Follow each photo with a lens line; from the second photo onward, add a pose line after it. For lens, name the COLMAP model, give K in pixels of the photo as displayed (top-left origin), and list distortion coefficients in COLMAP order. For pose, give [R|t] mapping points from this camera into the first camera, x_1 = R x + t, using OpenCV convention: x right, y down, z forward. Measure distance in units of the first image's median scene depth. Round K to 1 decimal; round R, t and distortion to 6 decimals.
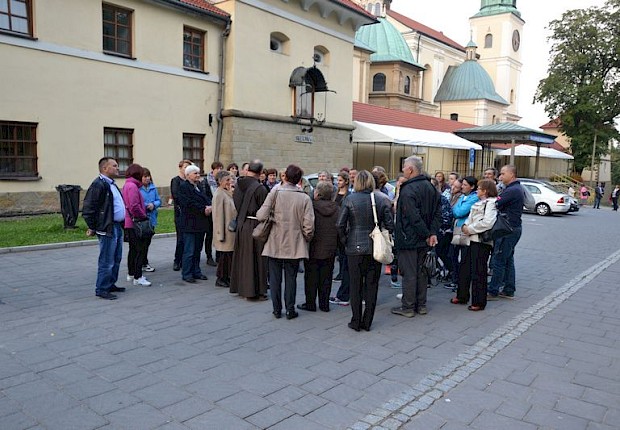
lens RADIAL K [[544.4, 0, 310.0], [0, 544.4, 215.0], [0, 0, 1]] dist [-0.053111, 0.016122]
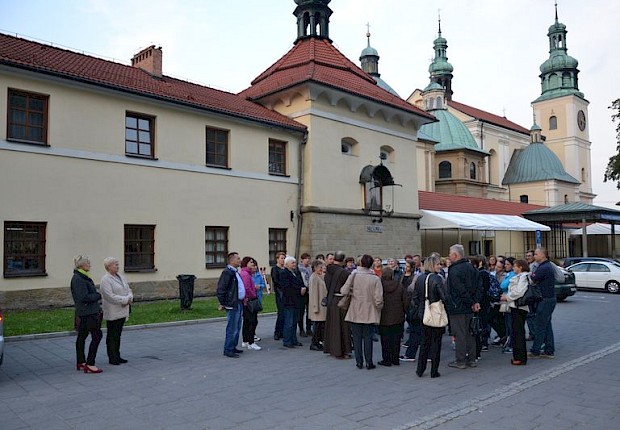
lens RADIAL K [[544.4, 0, 310.0], [0, 544.4, 215.0], [0, 0, 1]] dist [-0.053111, 0.016122]
pose [[0.990988, -0.041435, -0.127382, 0.001234], [0.020531, 0.986702, -0.161236, 0.009739], [0.132369, 0.157168, 0.978661, -0.129023]]
